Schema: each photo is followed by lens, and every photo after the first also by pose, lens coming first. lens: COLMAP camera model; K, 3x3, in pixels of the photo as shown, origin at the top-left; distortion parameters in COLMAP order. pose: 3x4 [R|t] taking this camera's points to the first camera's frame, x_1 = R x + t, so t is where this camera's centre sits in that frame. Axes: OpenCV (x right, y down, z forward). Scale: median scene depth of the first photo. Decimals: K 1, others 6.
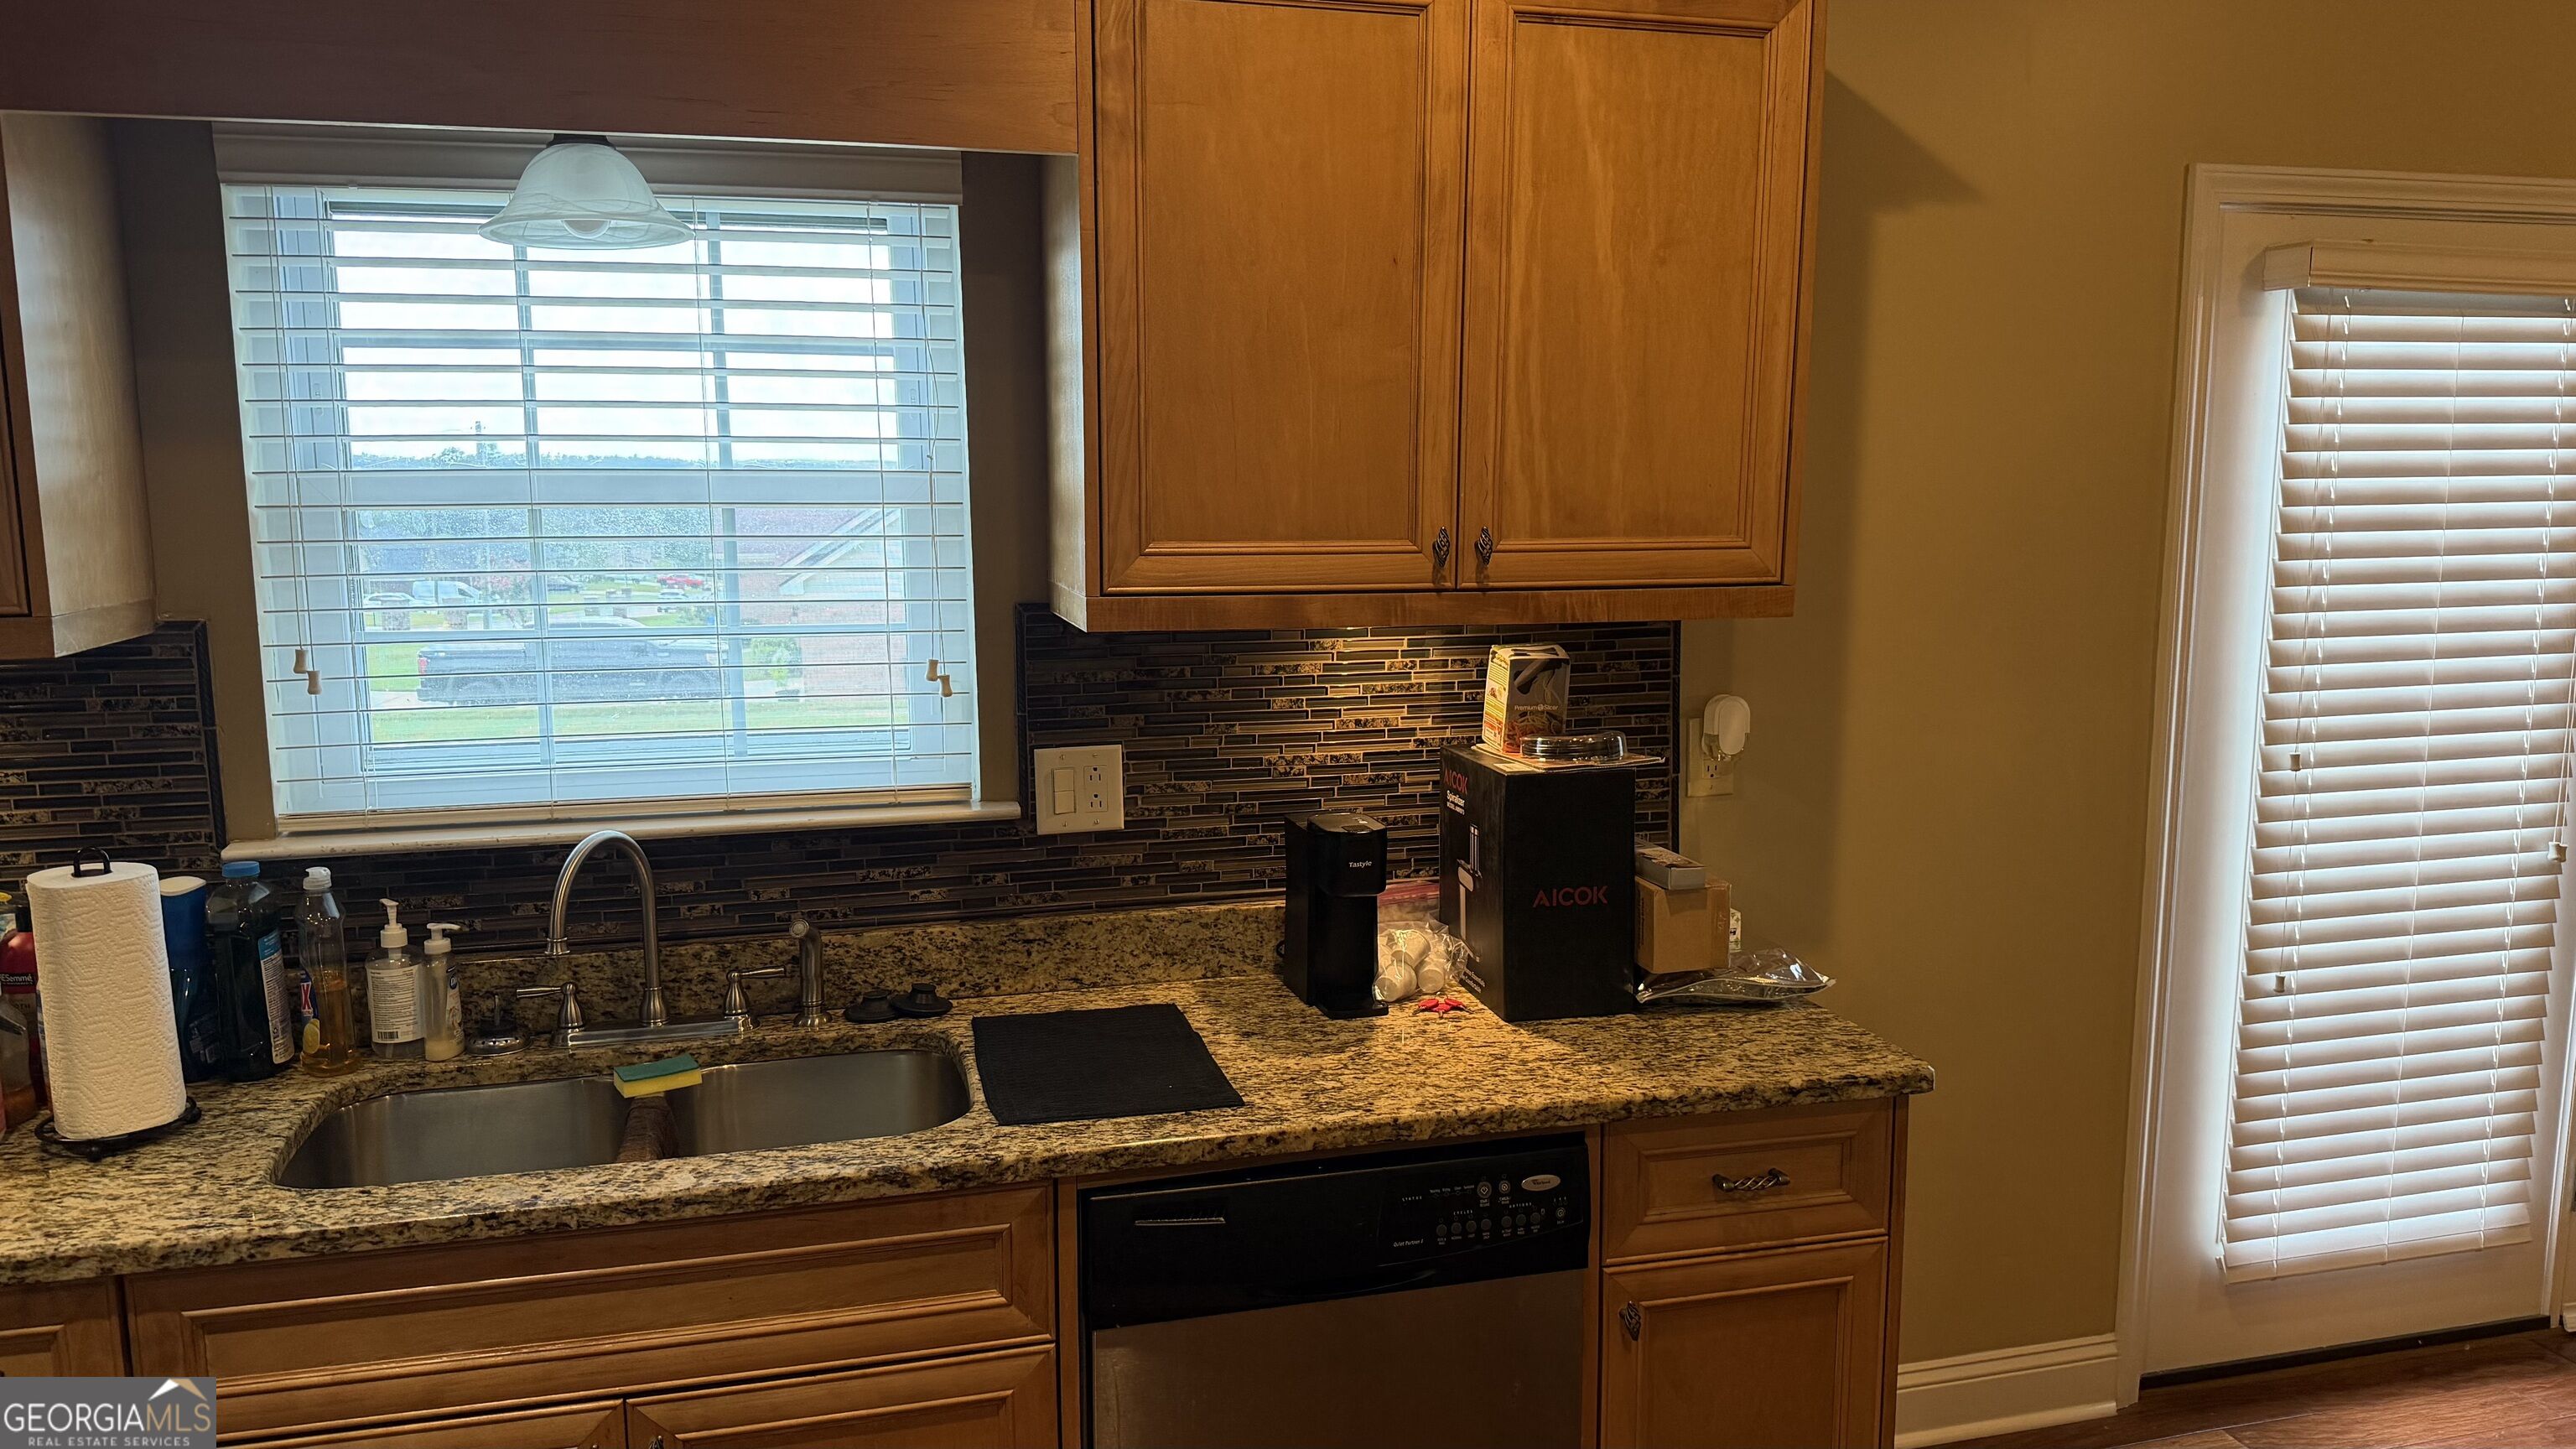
lens RADIAL K [[1748.0, 0, 1287.5], [0, 1748.0, 743.7], [0, 0, 1]] dist [0.099777, -0.134645]
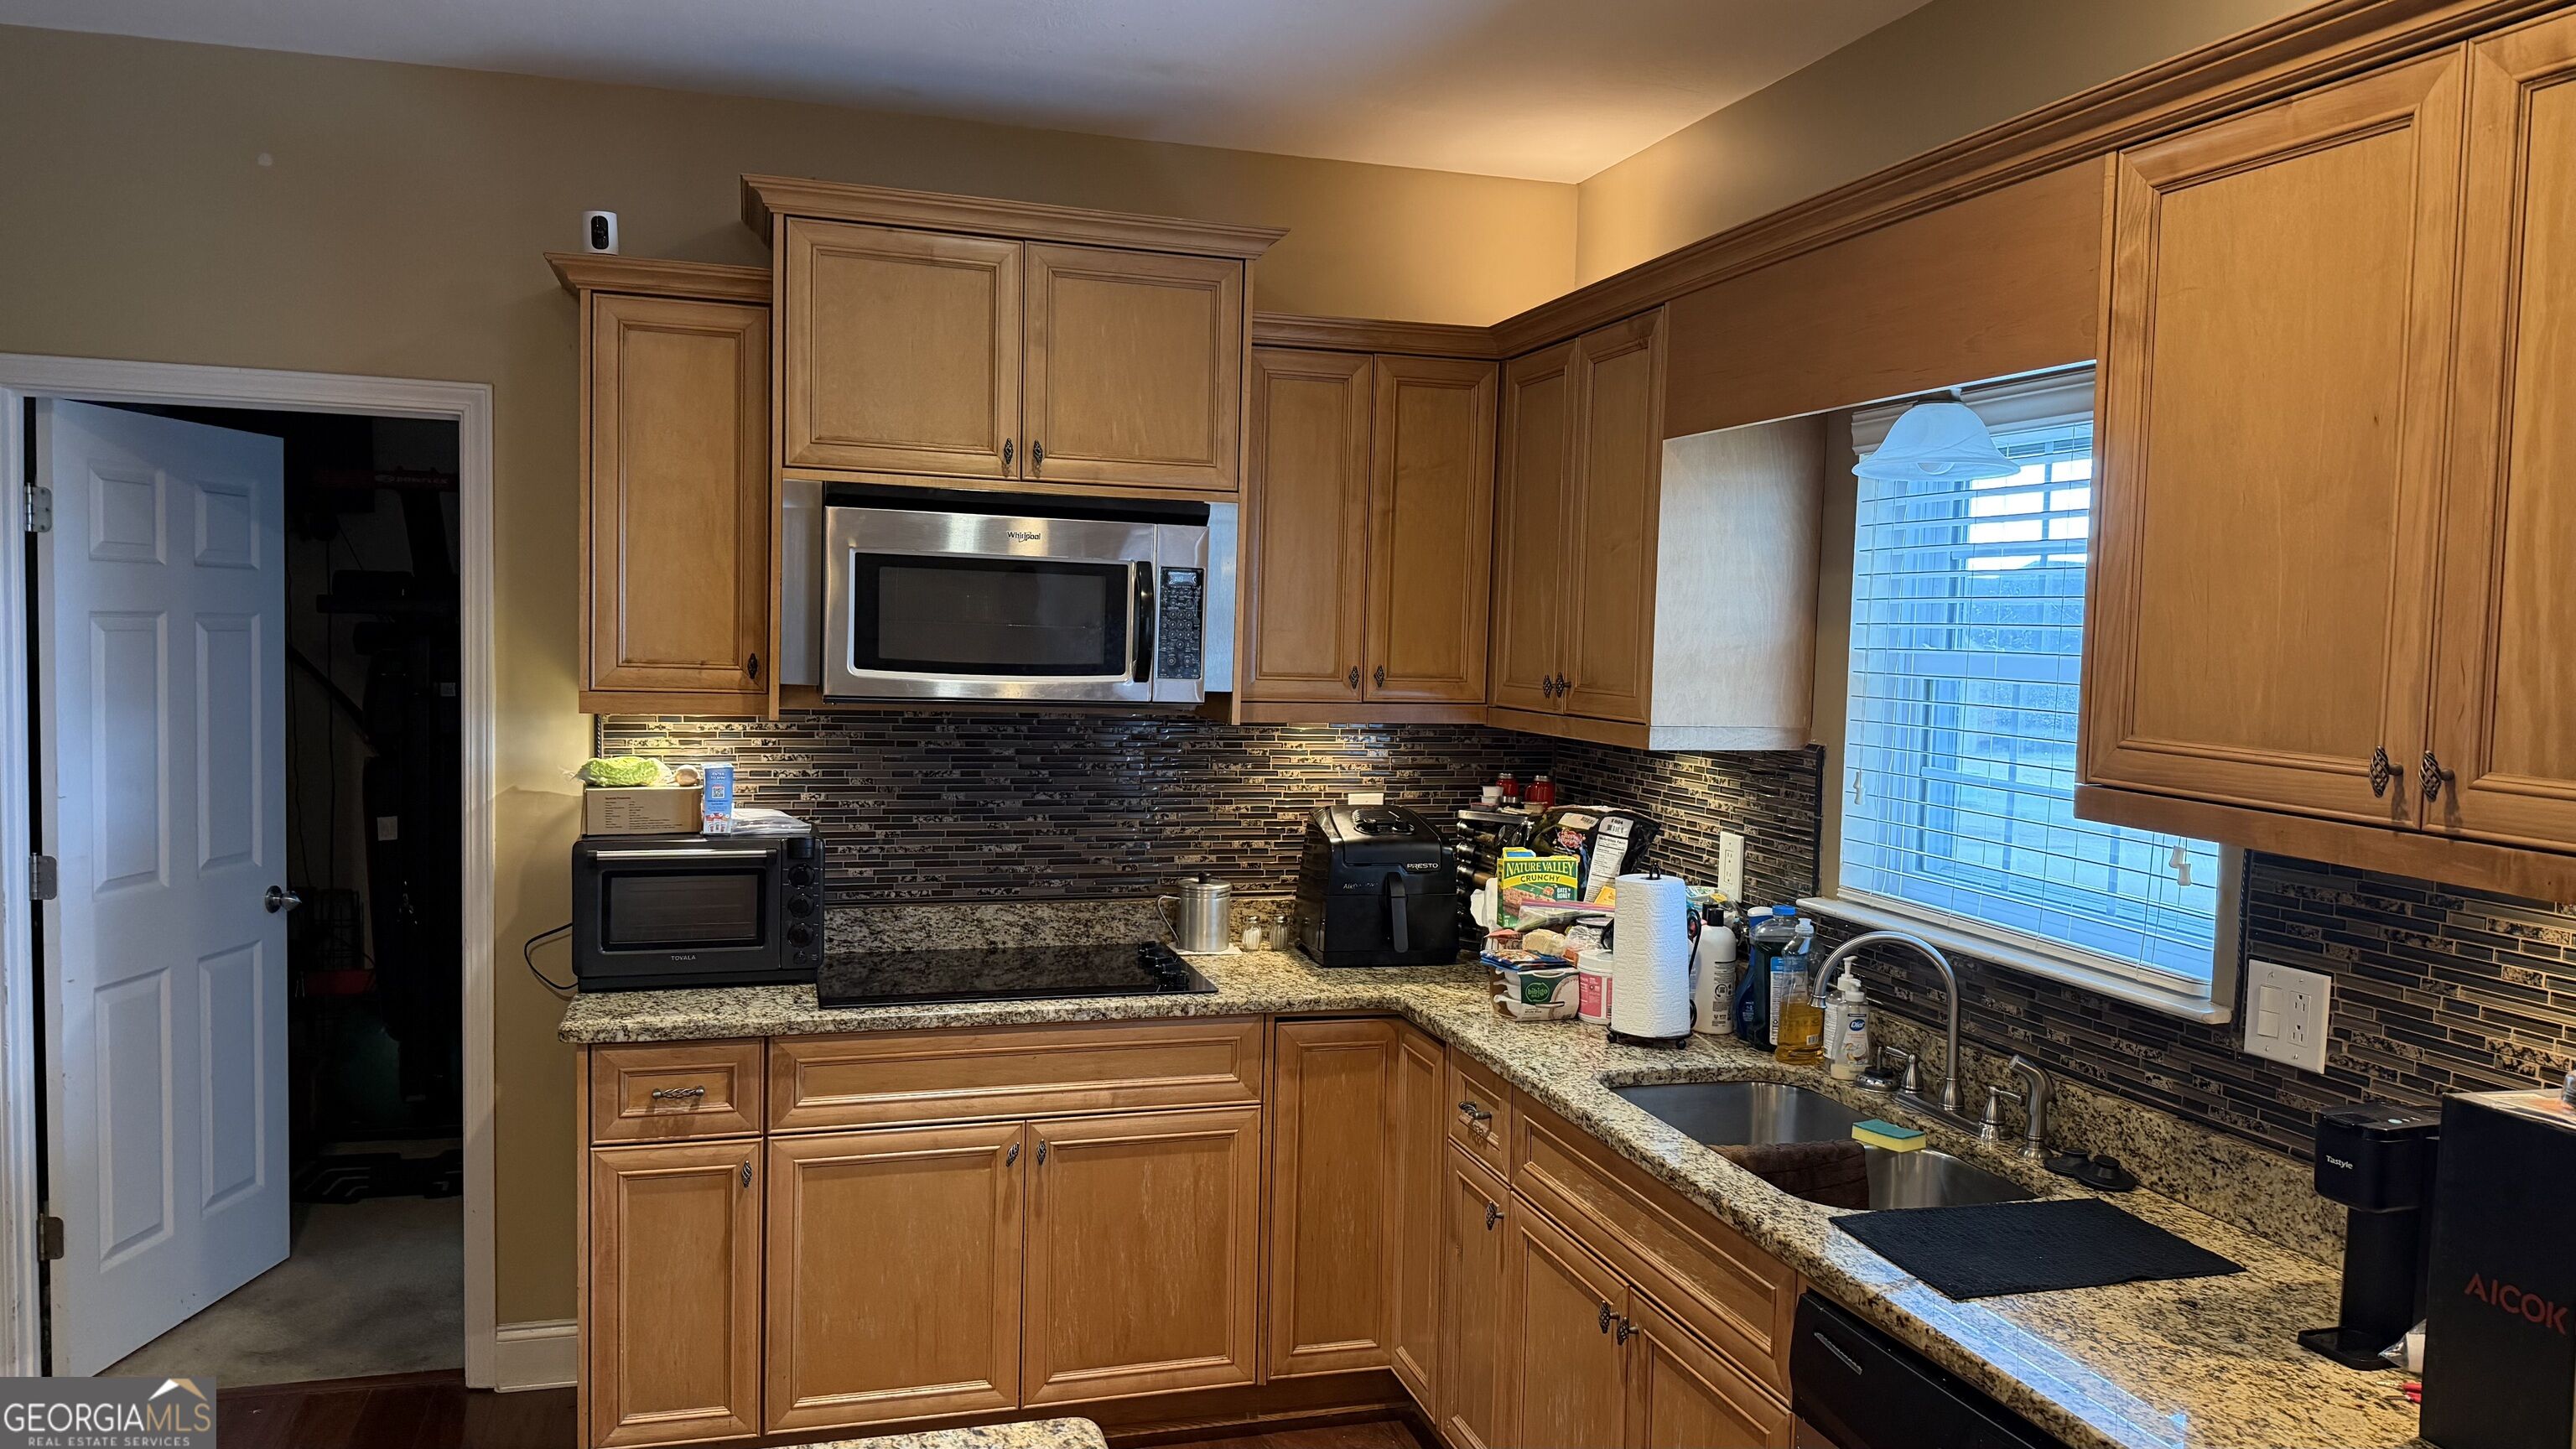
lens RADIAL K [[1751.5, 0, 1288.0], [0, 1751.5, 724.5], [0, 0, 1]] dist [0.033458, -0.073183]
pose [[0.036936, 0.064414, -0.997239, 0.824592], [-0.173134, 0.983242, 0.057097, -0.091454], [0.984205, 0.170547, 0.047469, 0.471608]]
